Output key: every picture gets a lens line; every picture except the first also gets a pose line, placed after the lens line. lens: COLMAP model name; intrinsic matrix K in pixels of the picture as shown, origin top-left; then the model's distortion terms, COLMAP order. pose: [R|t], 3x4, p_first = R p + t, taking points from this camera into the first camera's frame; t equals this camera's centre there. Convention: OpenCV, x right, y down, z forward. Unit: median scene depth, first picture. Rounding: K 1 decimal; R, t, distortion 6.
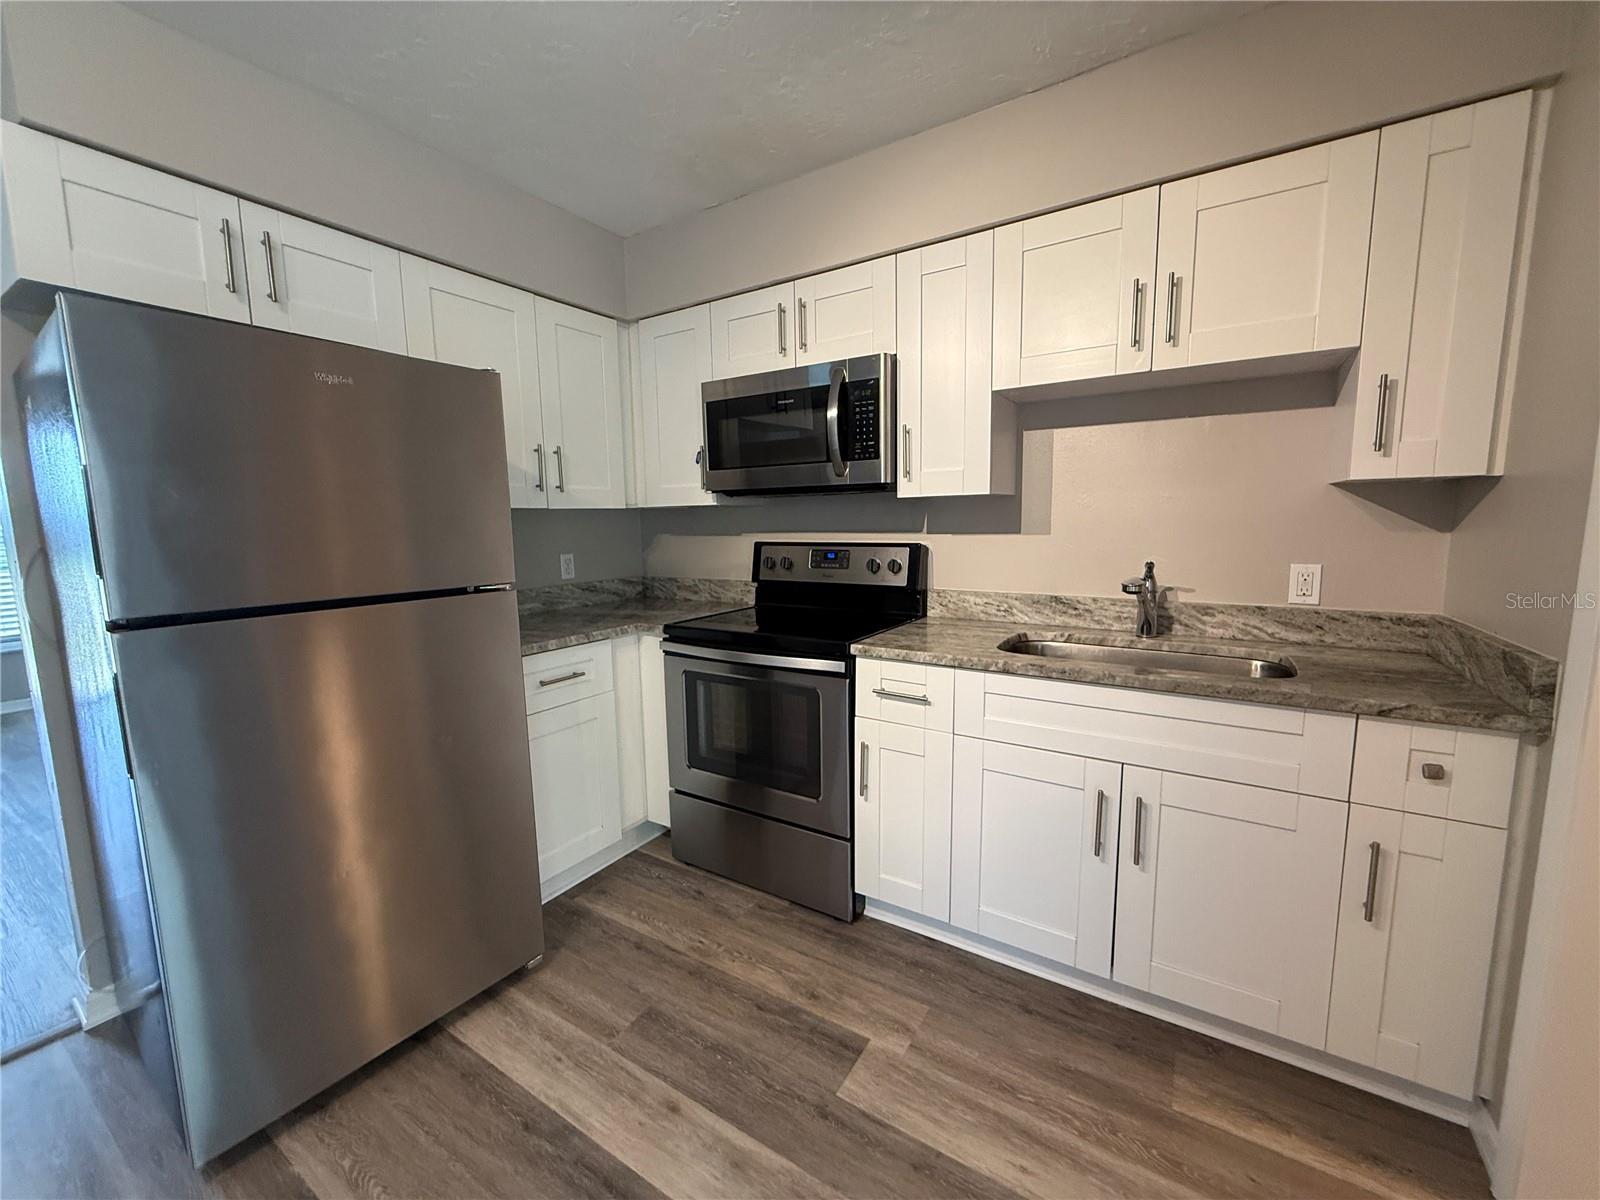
lens RADIAL K [[637.8, 0, 794.5], [0, 637.8, 599.5], [0, 0, 1]] dist [0.000781, 0.000253]
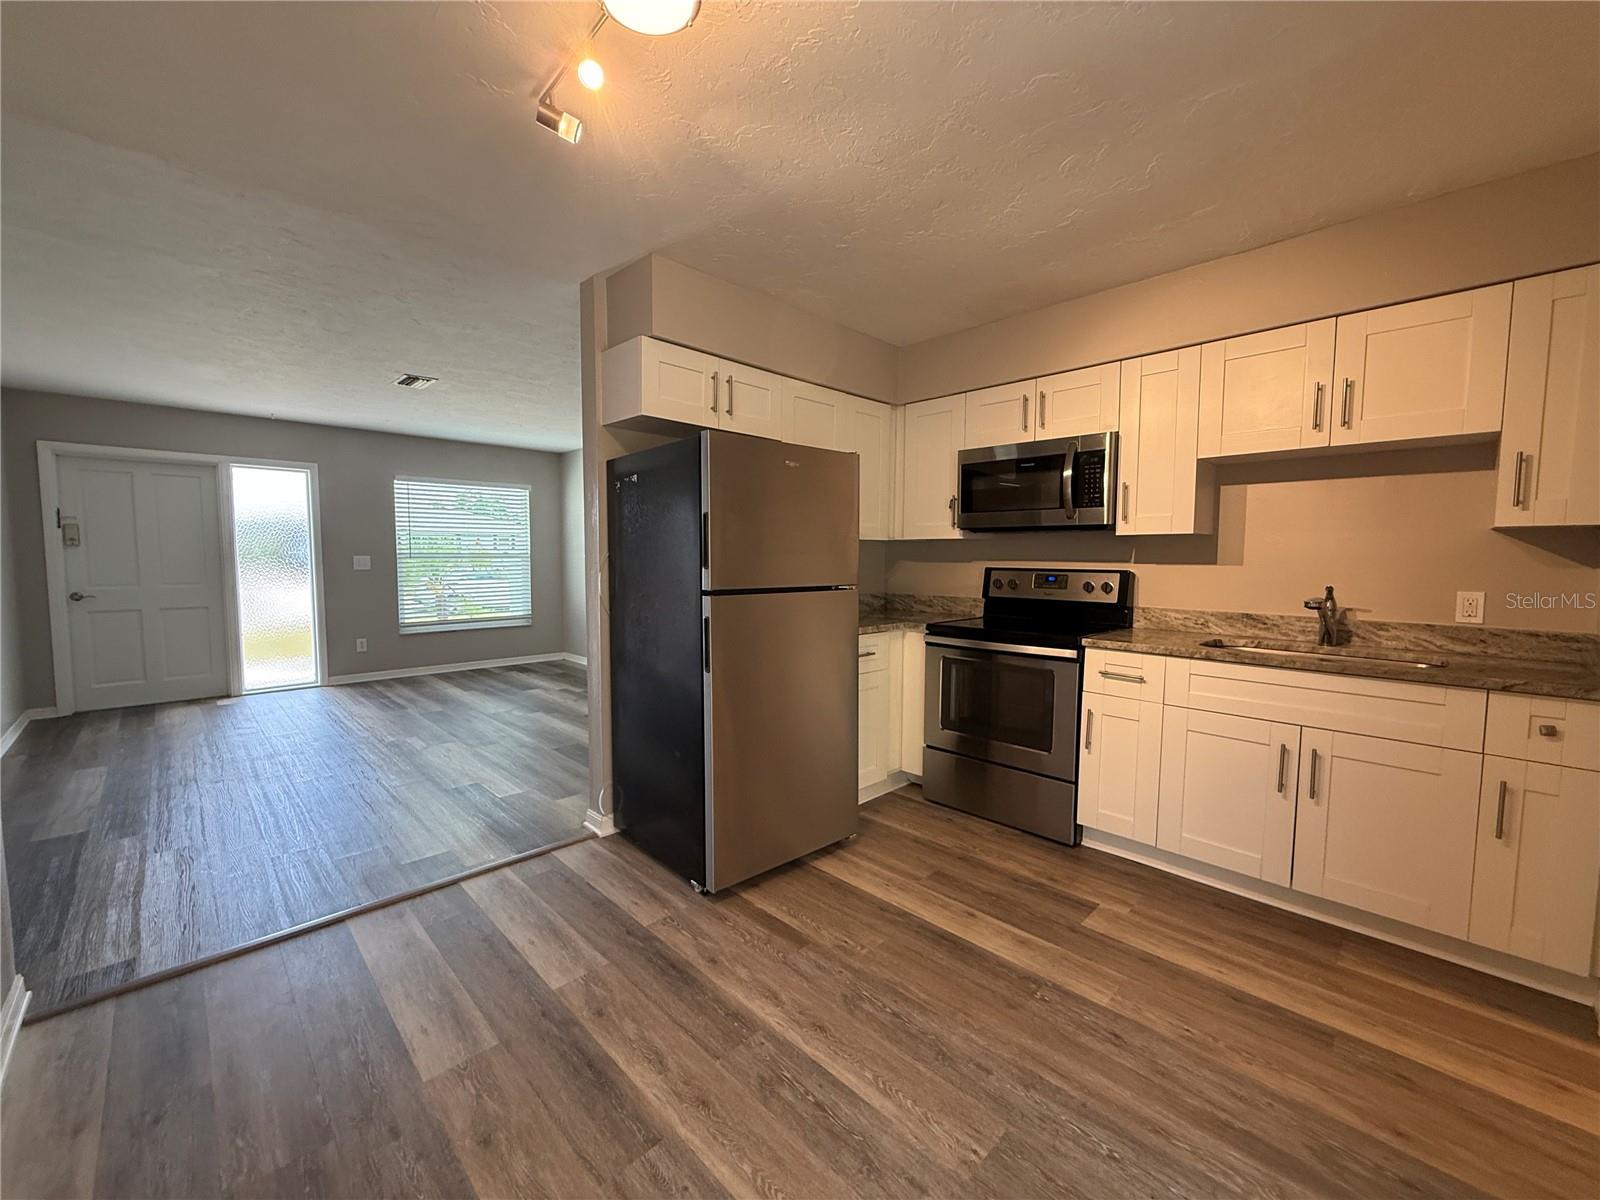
lens RADIAL K [[637.8, 0, 794.5], [0, 637.8, 599.5], [0, 0, 1]] dist [0.000781, 0.000253]
pose [[0.974435, 0.038057, -0.221421, -0.217057], [-0.050405, 0.997457, -0.050384, 0.086525], [0.218941, 0.060256, 0.973876, -0.502464]]
